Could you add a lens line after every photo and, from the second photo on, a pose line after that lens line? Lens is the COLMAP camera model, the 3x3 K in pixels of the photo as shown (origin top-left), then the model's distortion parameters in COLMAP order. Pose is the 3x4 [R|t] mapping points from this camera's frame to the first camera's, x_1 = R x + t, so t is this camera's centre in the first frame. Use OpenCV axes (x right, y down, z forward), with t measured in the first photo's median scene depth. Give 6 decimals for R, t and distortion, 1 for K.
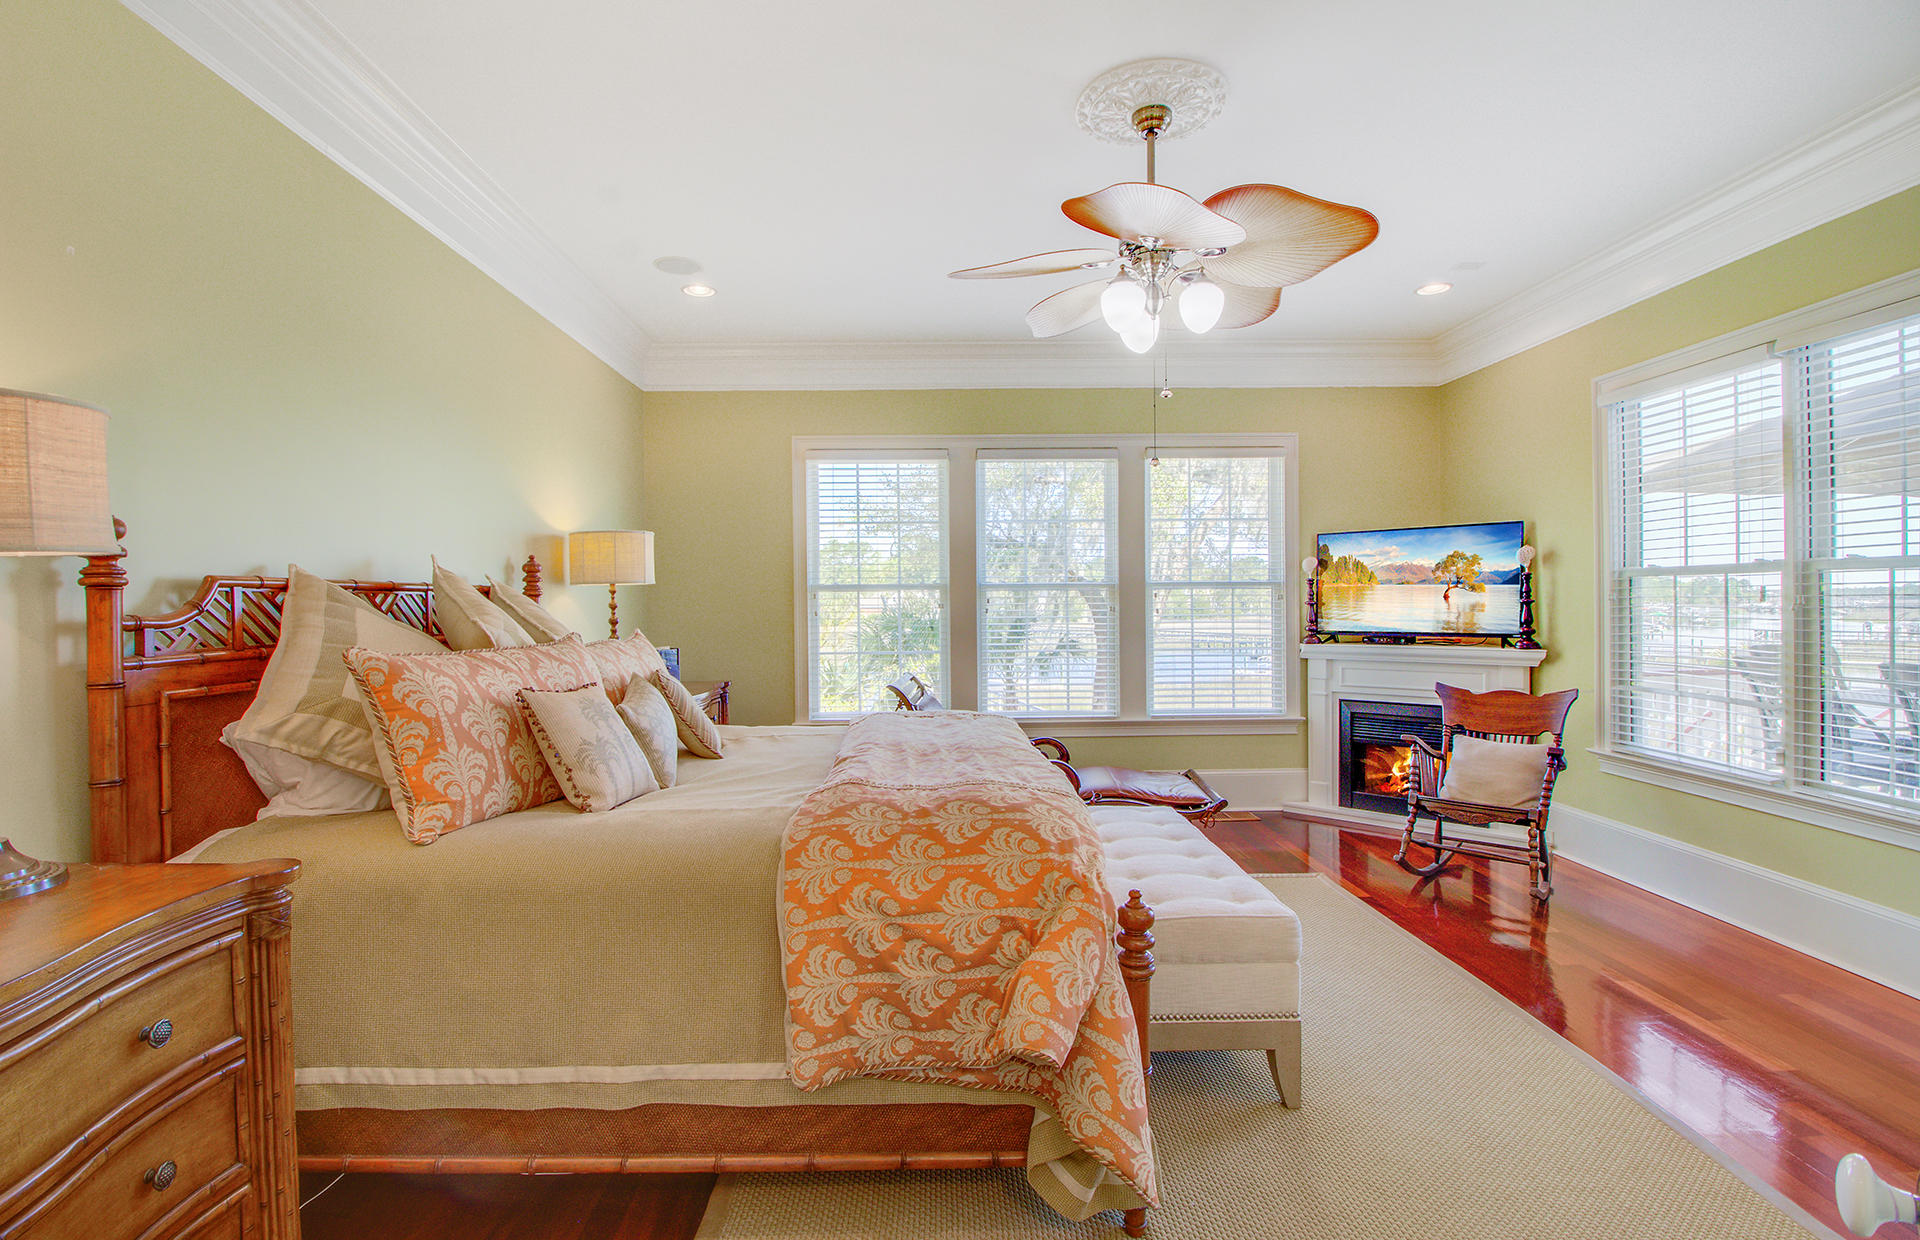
lens RADIAL K [[892.2, 0, 939.6], [0, 892.2, 618.3], [0, 0, 1]] dist [-0.000575, -0.000141]
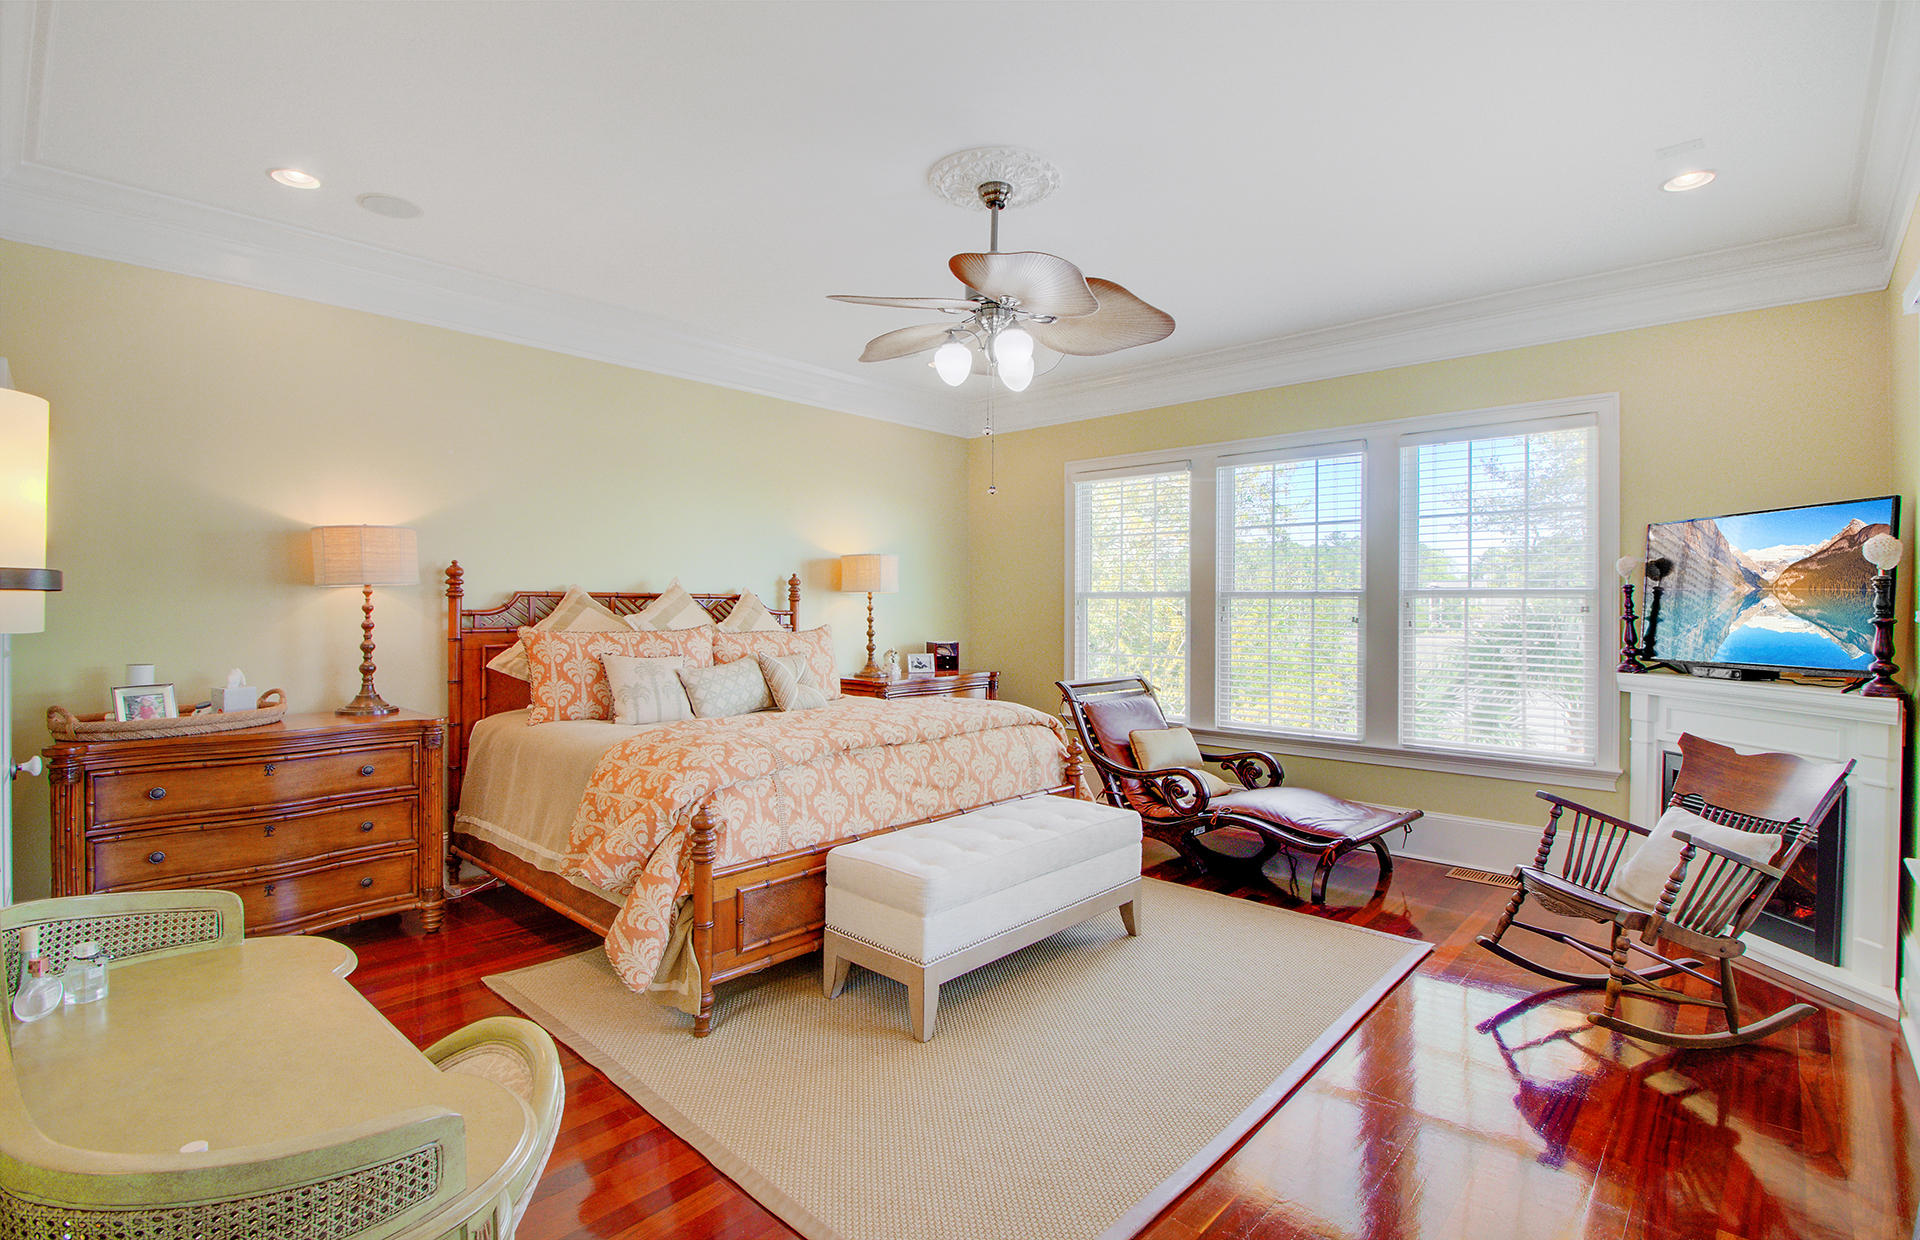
lens RADIAL K [[892.2, 0, 939.6], [0, 892.2, 618.3], [0, 0, 1]] dist [-0.000575, -0.000141]
pose [[0.727414, 0.021331, -0.685867, 0.673958], [-0.024326, 0.999690, 0.005292, -0.009086], [0.685767, 0.012835, 0.727708, 0.080478]]
